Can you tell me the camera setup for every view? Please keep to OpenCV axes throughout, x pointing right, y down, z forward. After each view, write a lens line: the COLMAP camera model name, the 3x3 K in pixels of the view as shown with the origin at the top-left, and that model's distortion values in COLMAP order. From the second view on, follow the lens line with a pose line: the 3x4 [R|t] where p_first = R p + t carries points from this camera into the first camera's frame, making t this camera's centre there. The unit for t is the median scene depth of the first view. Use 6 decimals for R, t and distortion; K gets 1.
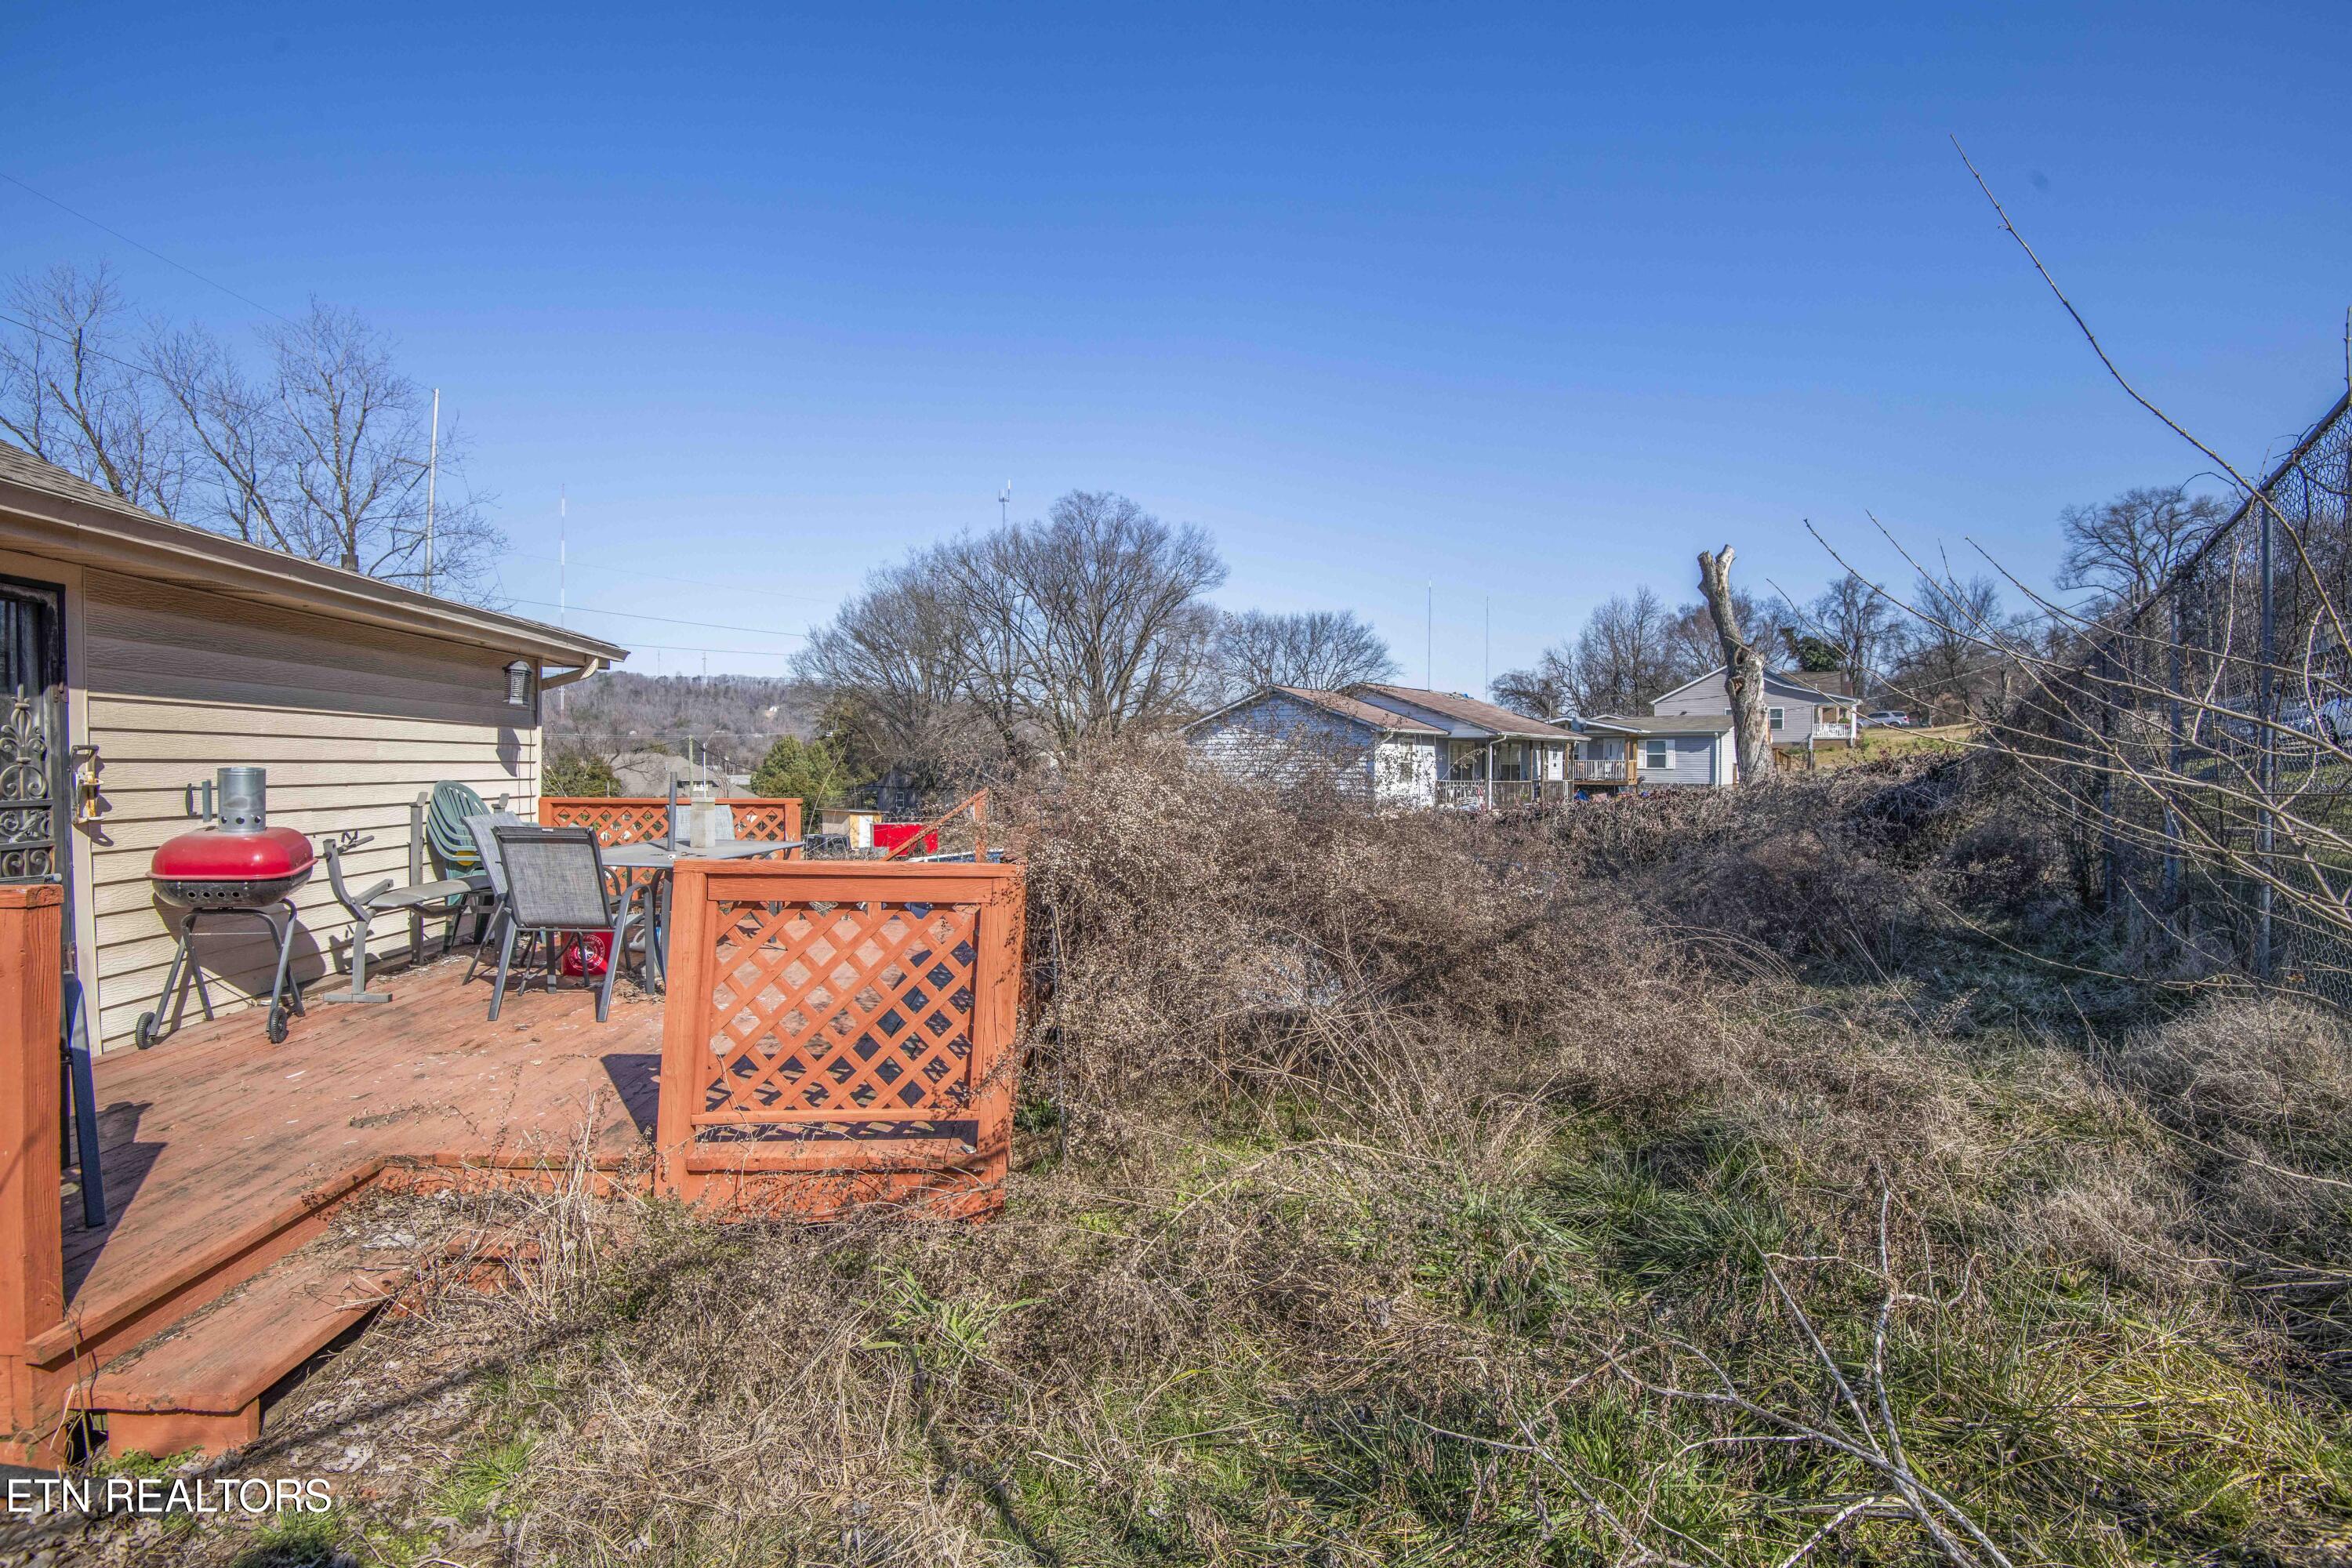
lens RADIAL K [[1084.6, 0, 1183.5], [0, 1084.6, 779.1], [0, 0, 1]] dist [-0.022219, -0.011677]
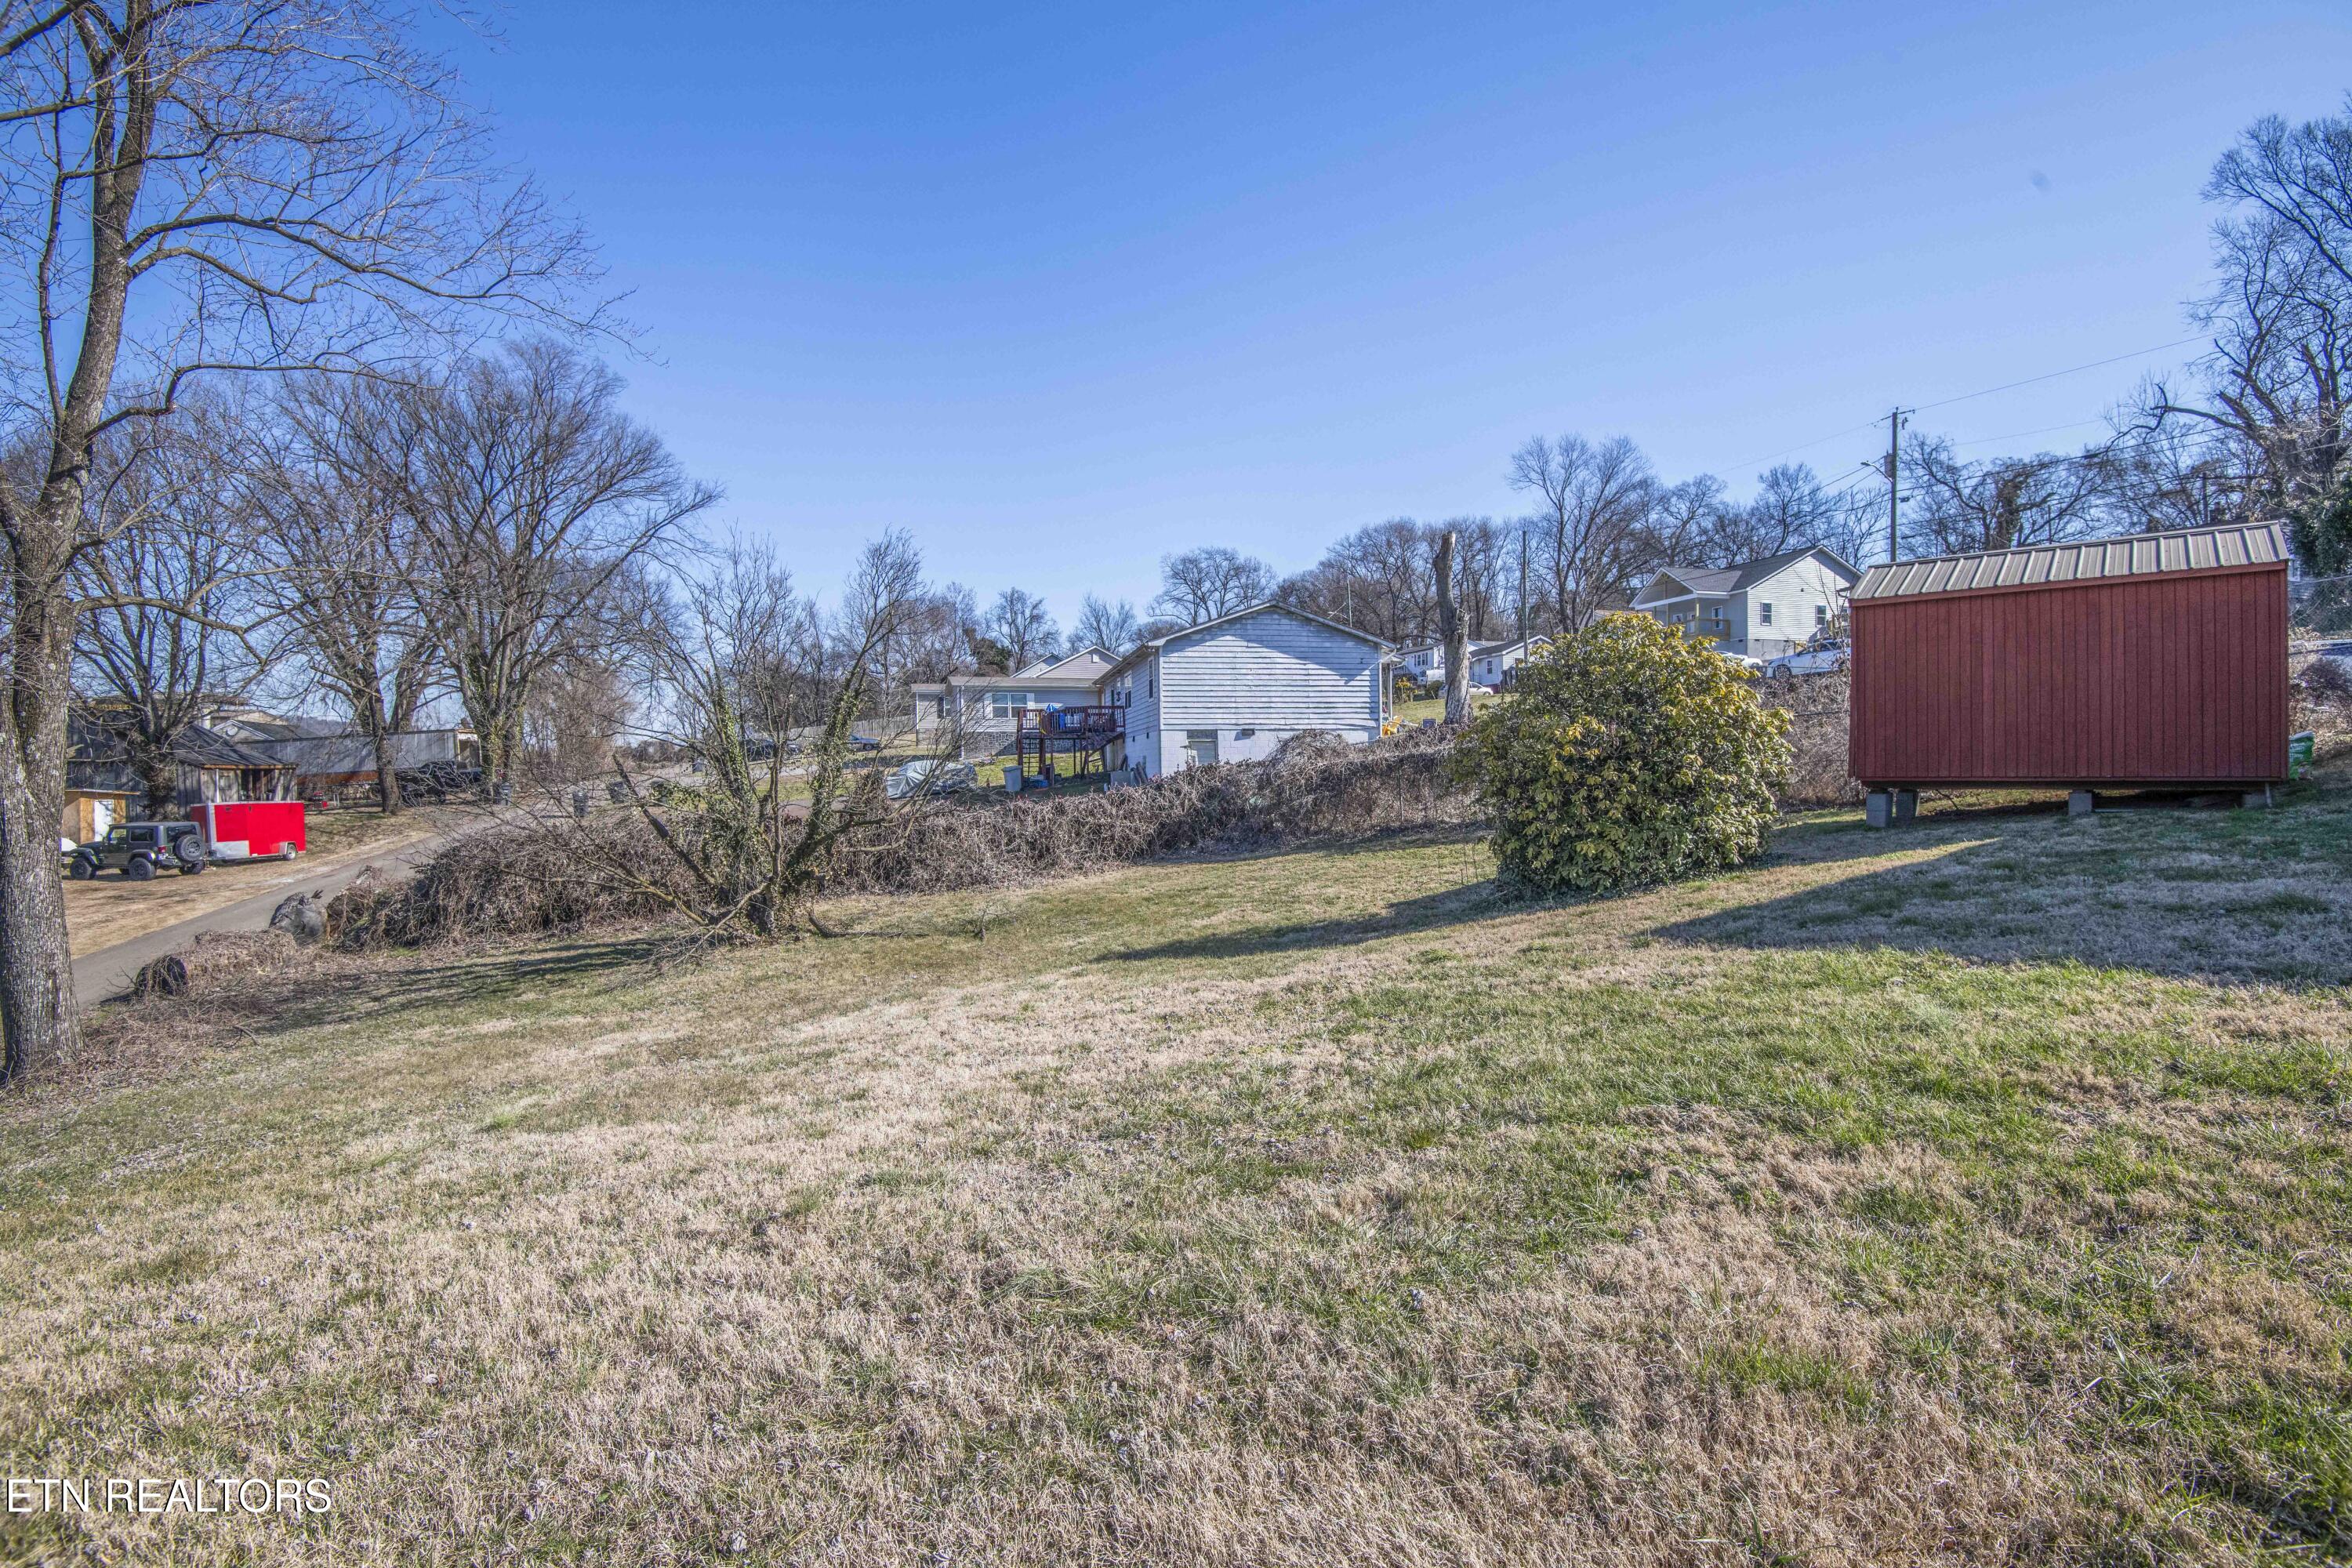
lens RADIAL K [[1084.6, 0, 1180.3], [0, 1084.6, 787.5], [0, 0, 1]] dist [-0.022219, -0.011677]
pose [[0.640102, -0.027386, 0.767802, -0.343322], [0.027049, 0.999548, 0.013102, 0.033706], [-0.767814, 0.012381, 0.640554, 0.191928]]
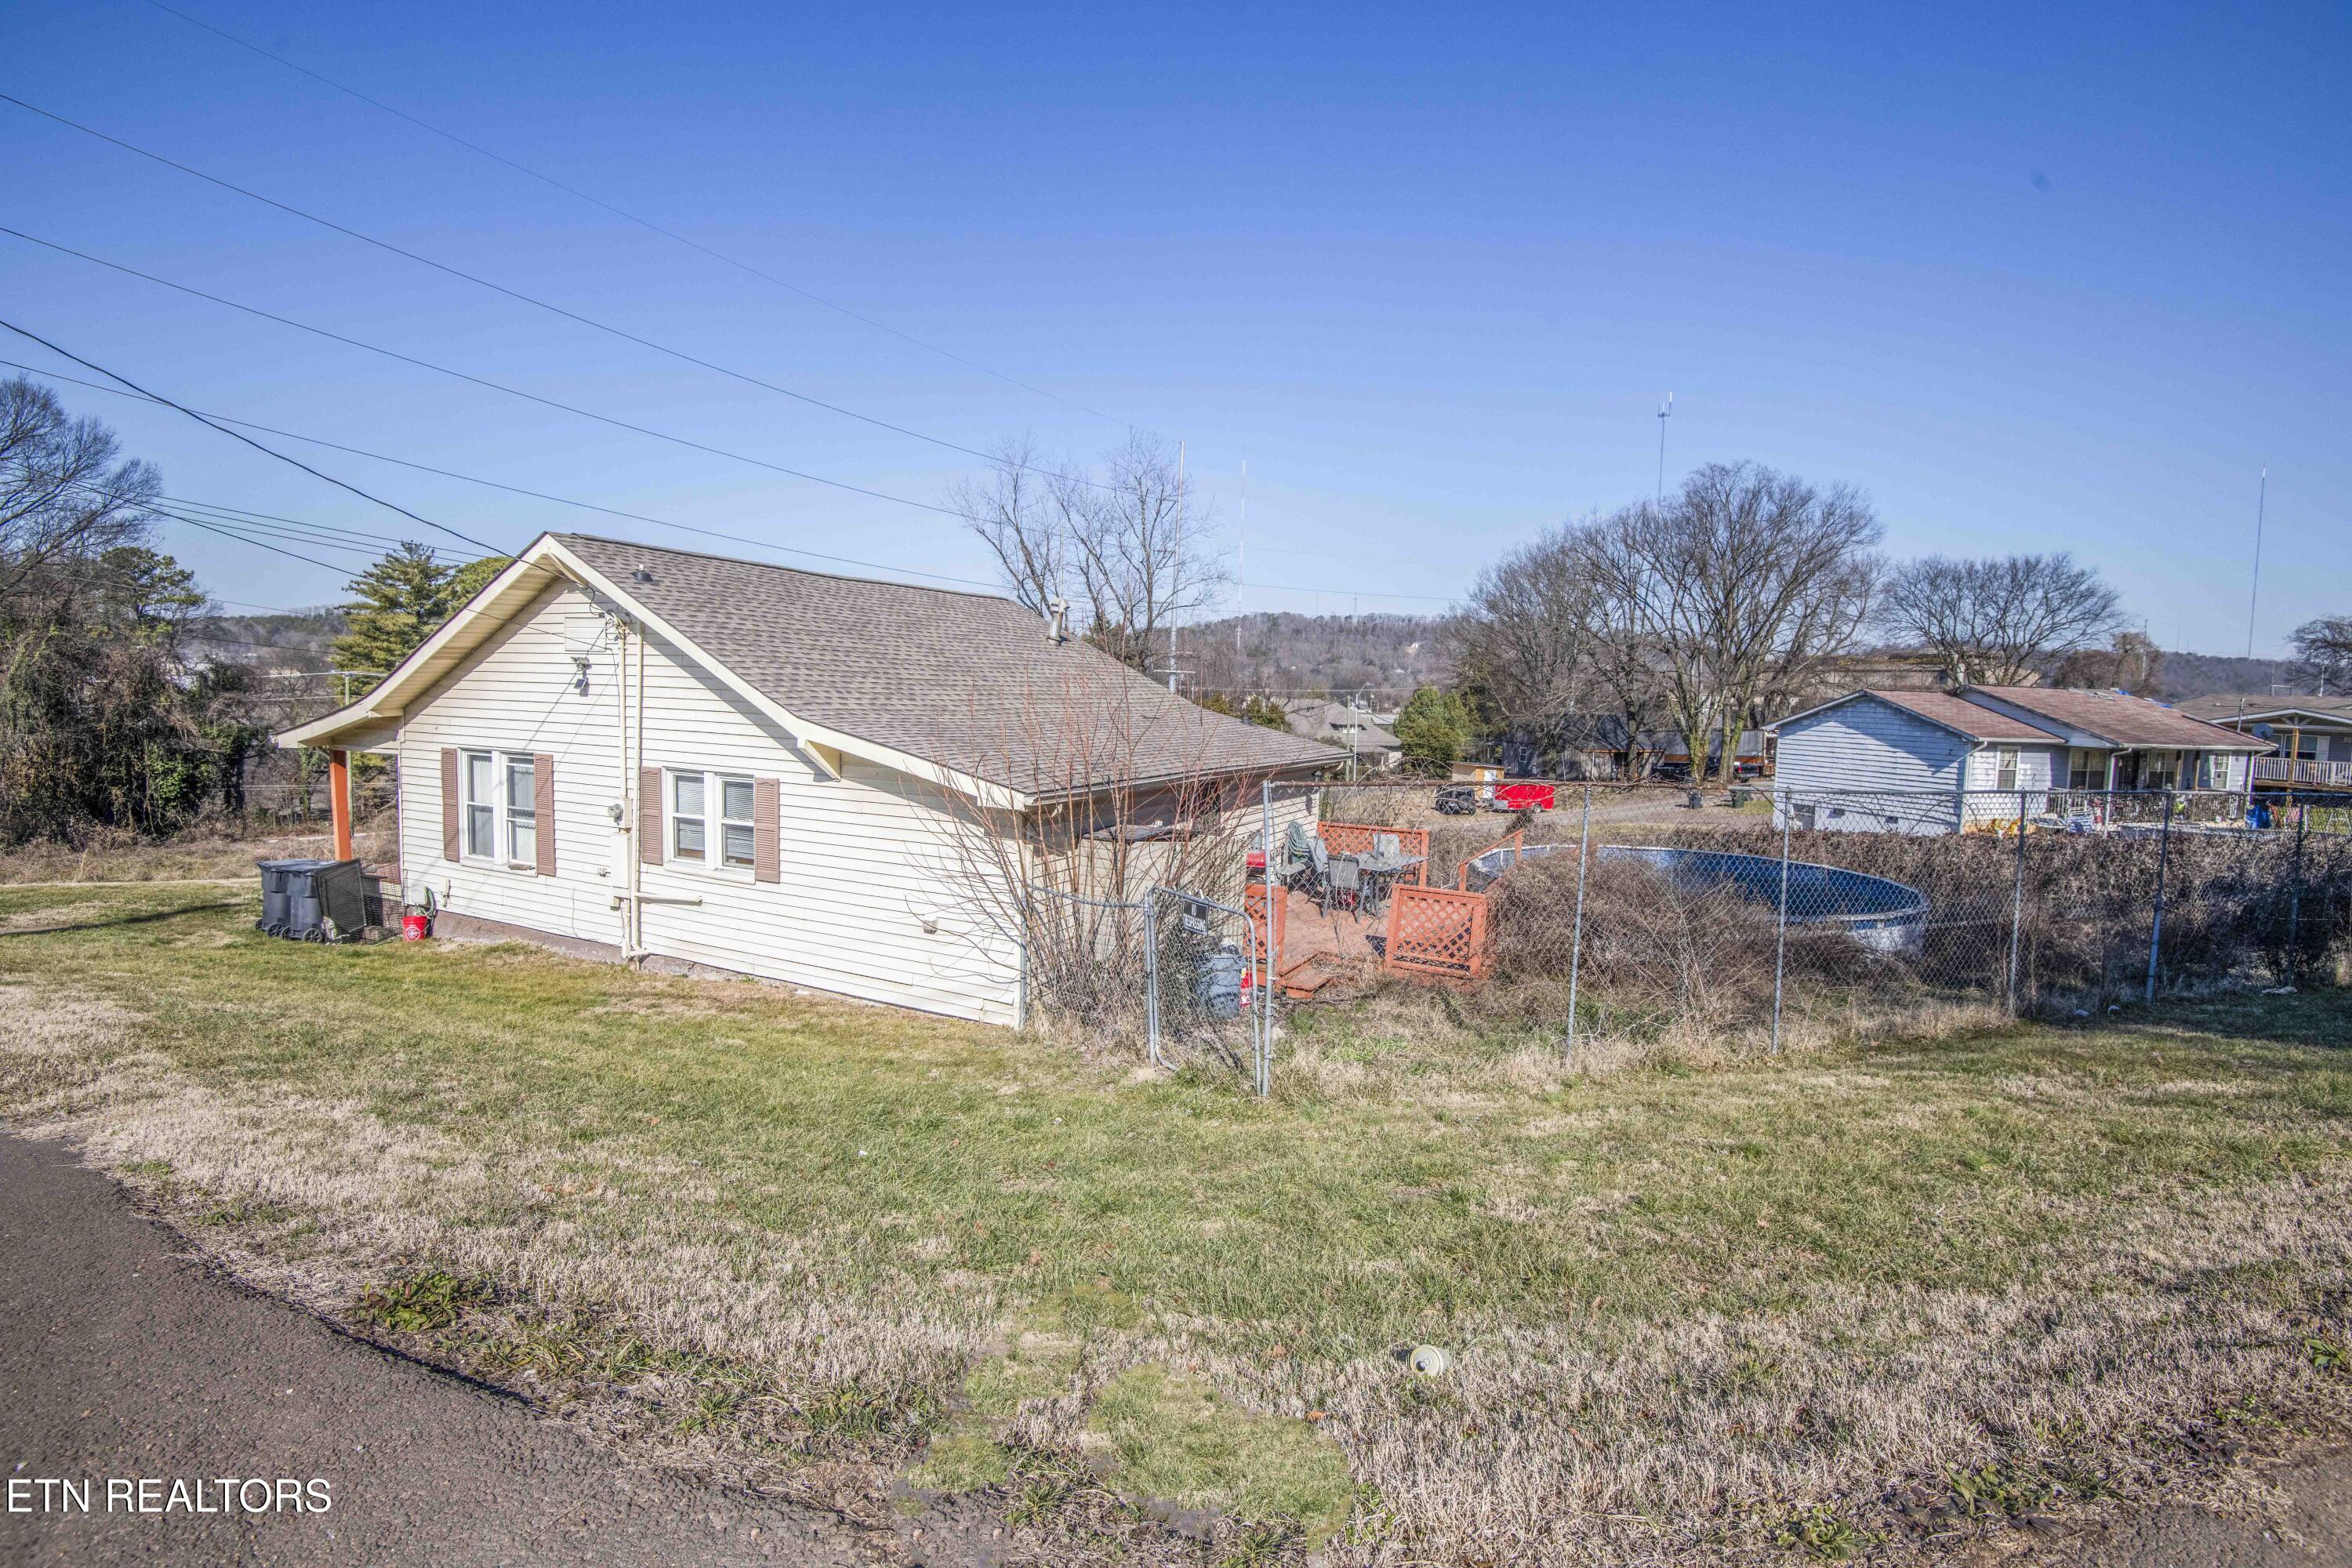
lens RADIAL K [[1084.6, 0, 1183.8], [0, 1084.6, 787.0], [0, 0, 1]] dist [-0.022219, -0.011677]
pose [[0.841590, 0.063805, -0.536335, 0.041213], [-0.027348, 0.996758, 0.075666, -0.023891], [0.539424, -0.049012, 0.840607, -0.115196]]
